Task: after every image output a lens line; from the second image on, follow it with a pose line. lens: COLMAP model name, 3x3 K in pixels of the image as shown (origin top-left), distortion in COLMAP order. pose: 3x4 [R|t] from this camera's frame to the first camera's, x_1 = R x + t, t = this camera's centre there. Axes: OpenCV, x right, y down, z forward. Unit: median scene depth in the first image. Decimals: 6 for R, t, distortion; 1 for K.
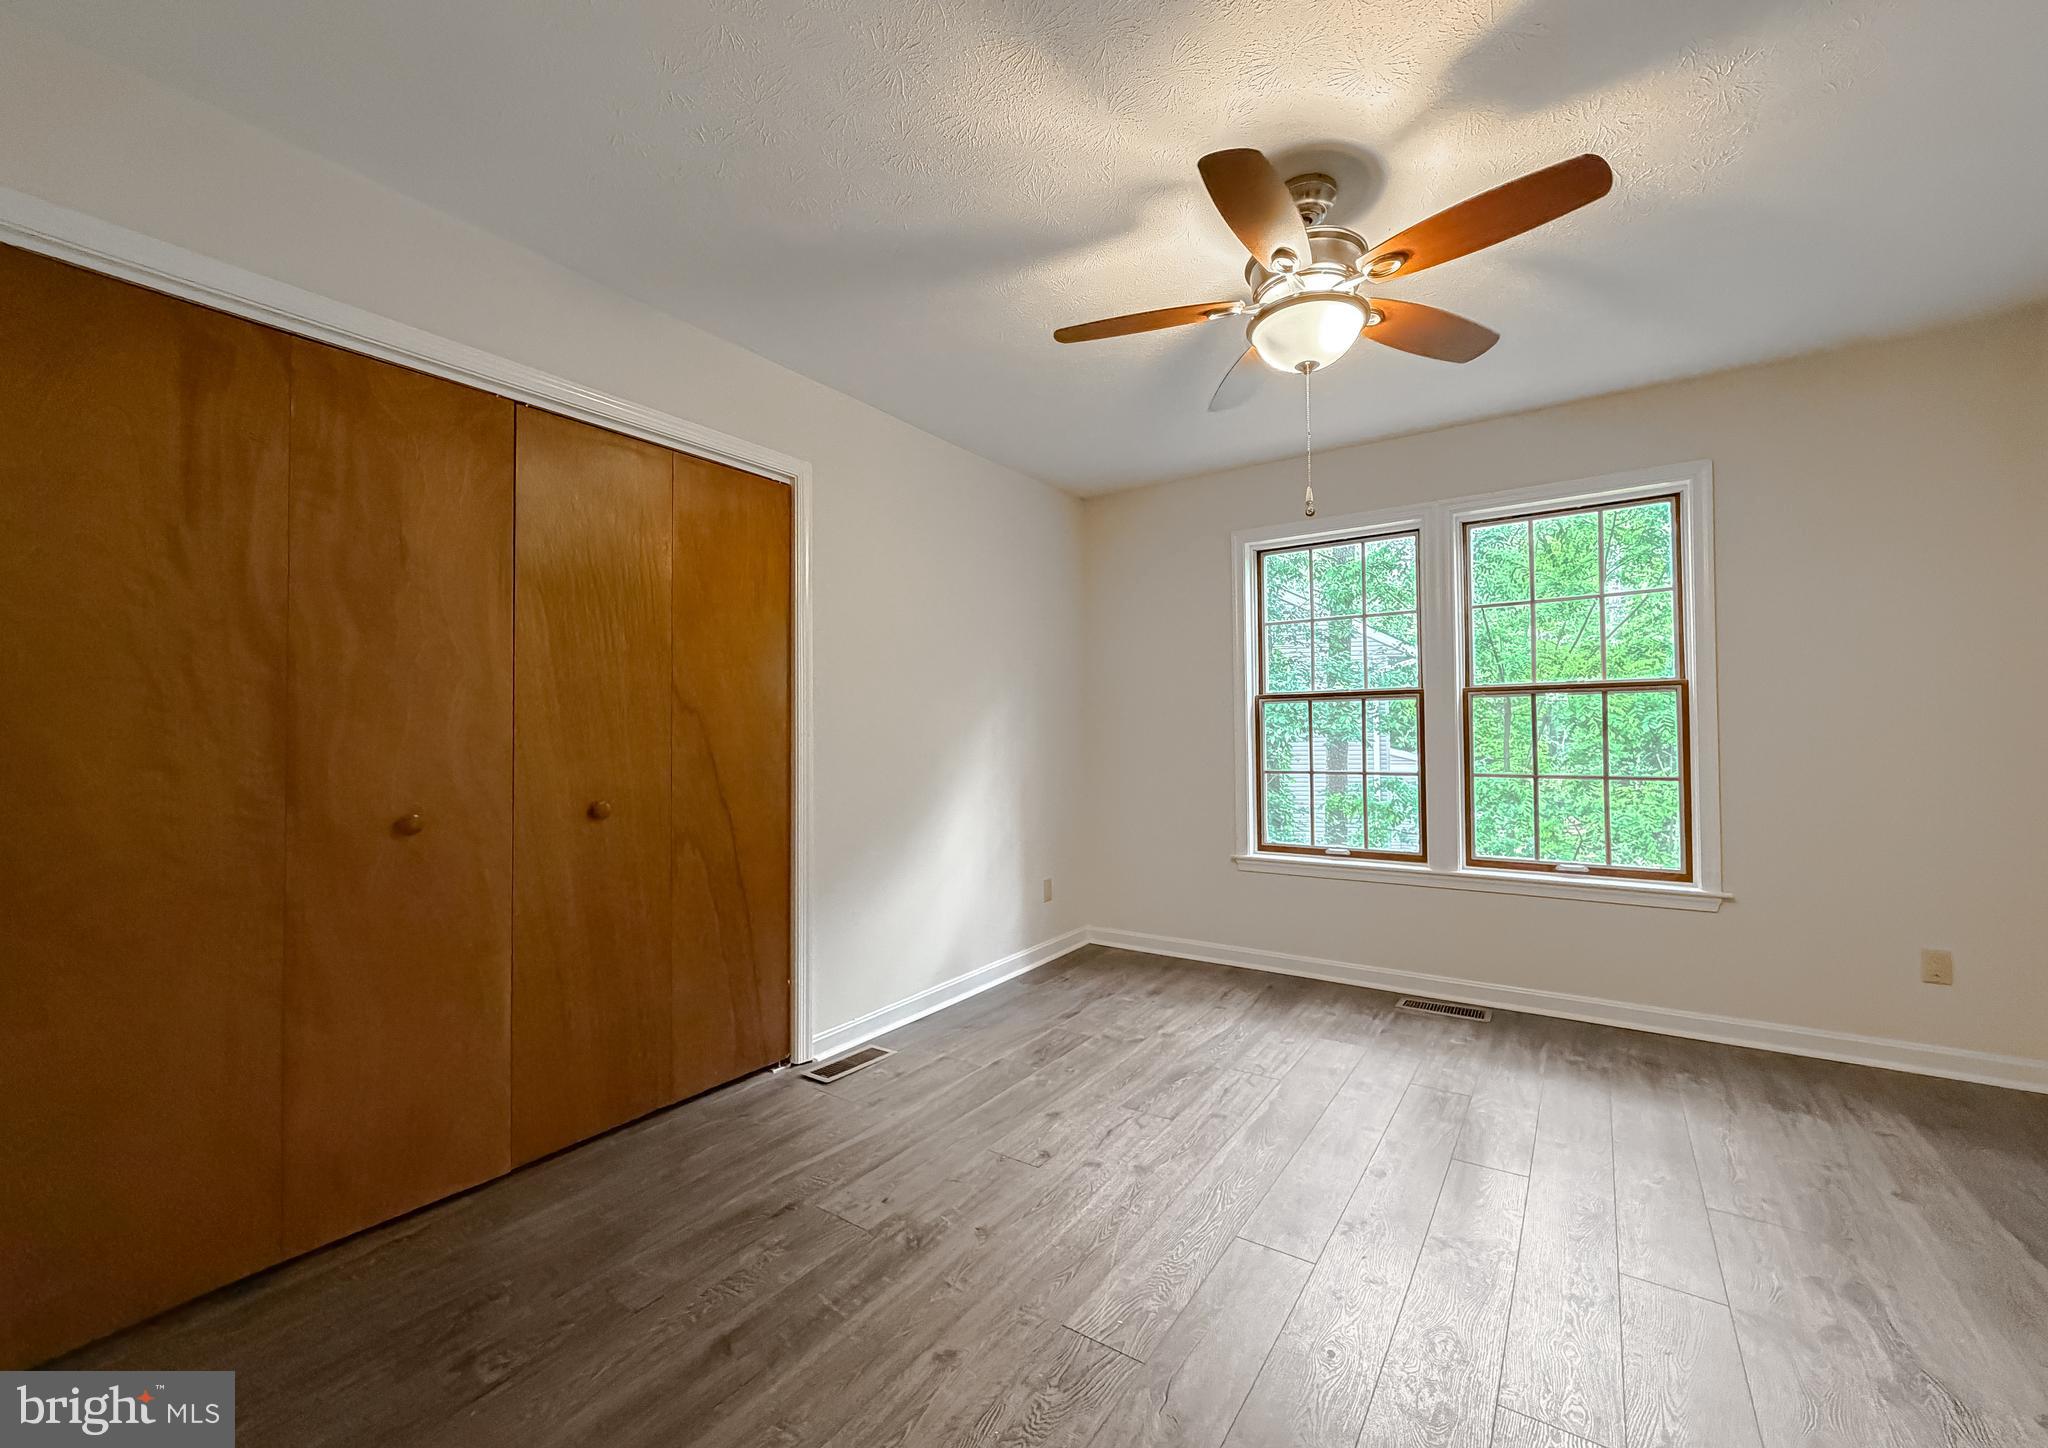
lens RADIAL K [[794.3, 0, 1032.3], [0, 794.3, 717.3], [0, 0, 1]] dist [-0.001324, -0.000025]
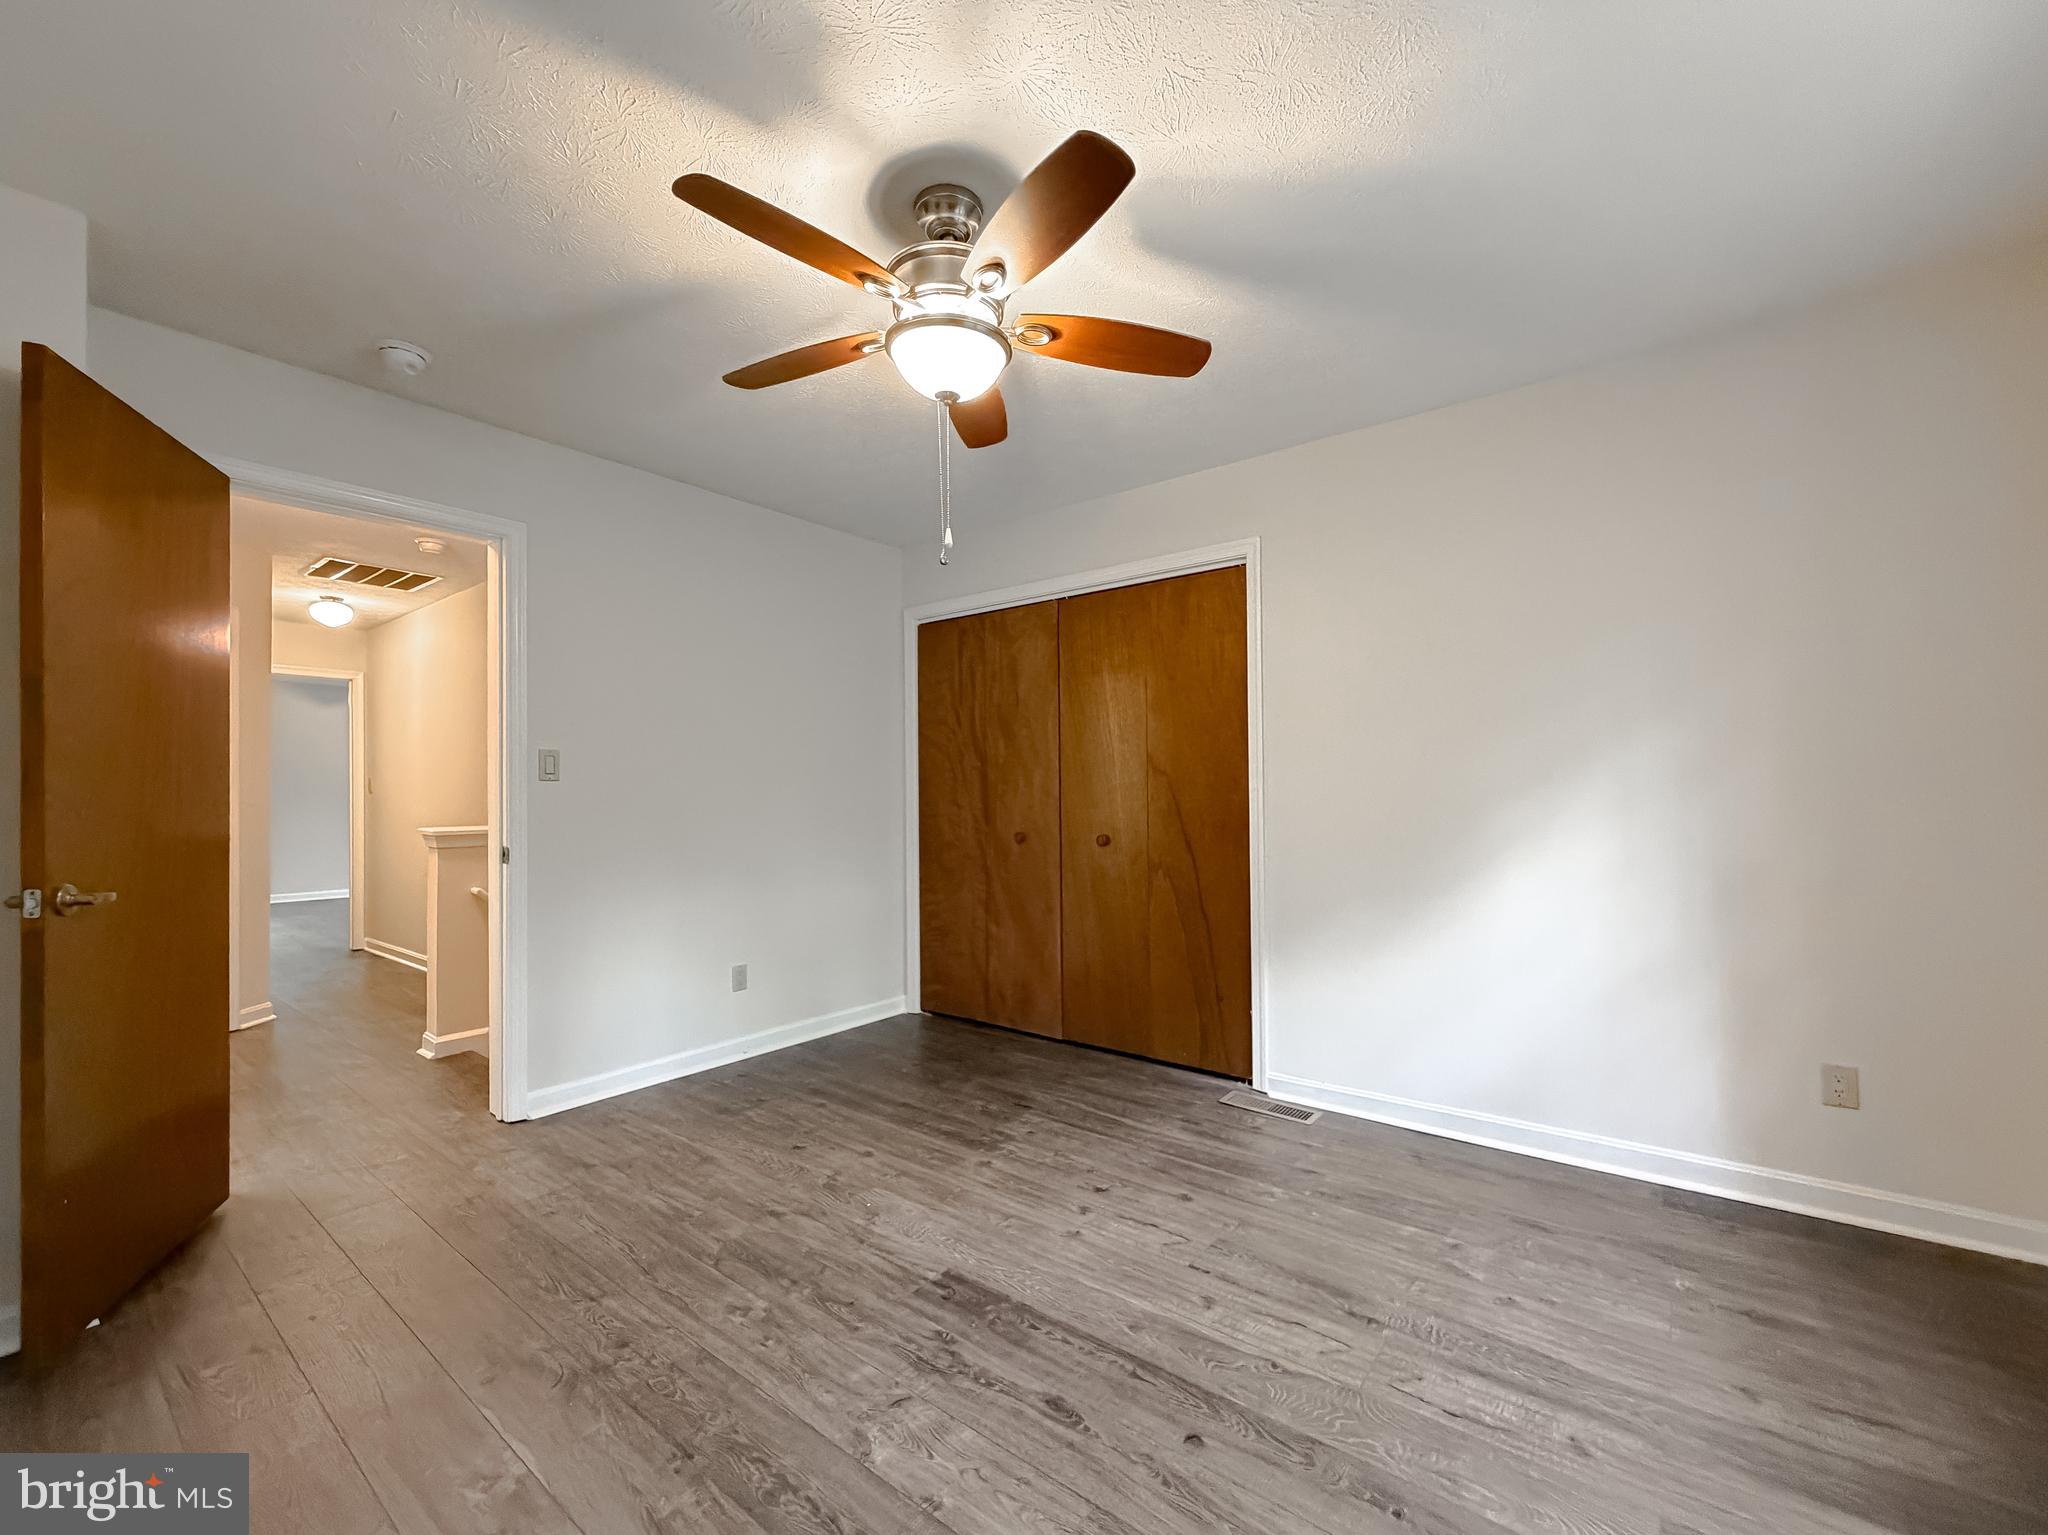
lens RADIAL K [[816.8, 0, 1015.5], [0, 816.8, 779.6], [0, 0, 1]] dist [-0.002132, -0.000167]
pose [[-0.041716, -0.008200, -0.999096, 0.940544], [0.033007, 0.999409, -0.009580, 0.007816], [0.998584, -0.033377, -0.041421, 0.800681]]
